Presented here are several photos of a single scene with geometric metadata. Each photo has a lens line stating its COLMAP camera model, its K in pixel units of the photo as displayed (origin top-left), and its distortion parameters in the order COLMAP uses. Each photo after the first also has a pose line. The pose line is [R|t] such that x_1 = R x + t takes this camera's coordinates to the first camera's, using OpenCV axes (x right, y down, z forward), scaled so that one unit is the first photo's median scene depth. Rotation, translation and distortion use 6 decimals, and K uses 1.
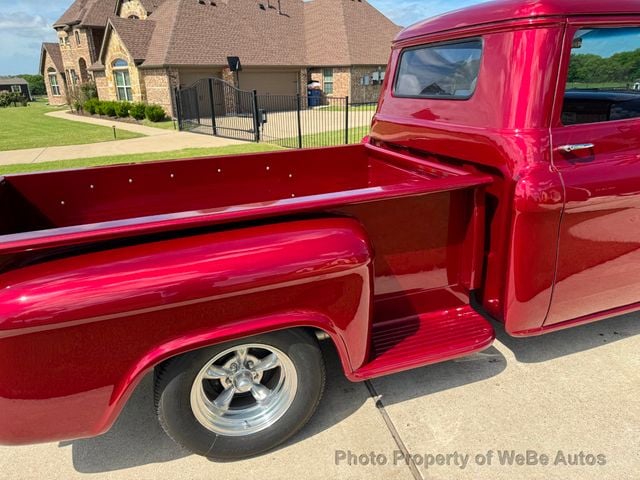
lens RADIAL K [[454.8, 0, 329.2], [0, 454.8, 237.3], [0, 0, 1]] dist [0.006307, -0.019622]
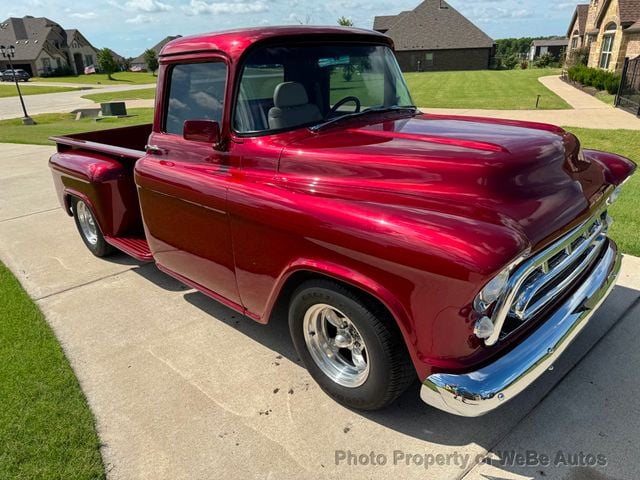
lens RADIAL K [[460.4, 0, 320.0], [0, 460.4, 240.0], [0, 0, 1]] dist [0.009157, -0.010090]
pose [[0.460845, 0.338631, -0.820336, 0.229176], [-0.272237, 0.933719, 0.232498, -0.044311], [0.844695, 0.116180, 0.522487, 0.077056]]
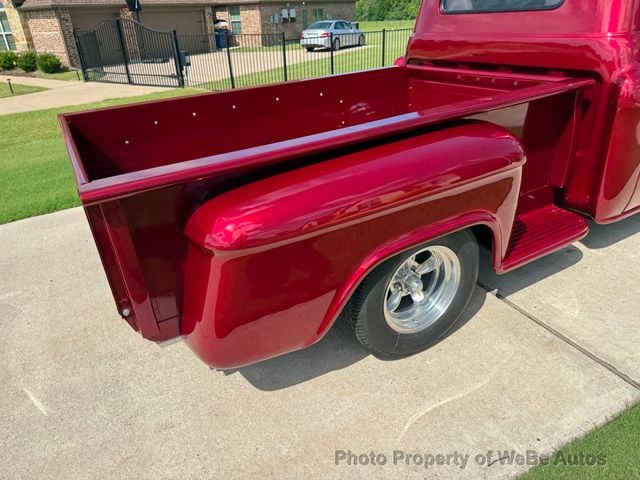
lens RADIAL K [[455.4, 0, 320.0], [0, 455.4, 240.0], [0, 0, 1]] dist [-0.007890, 0.003626]
pose [[0.979740, -0.110590, 0.166969, -0.057810], [0.090165, 0.988010, 0.125328, 0.006218], [-0.178827, -0.107734, 0.977964, 0.000730]]
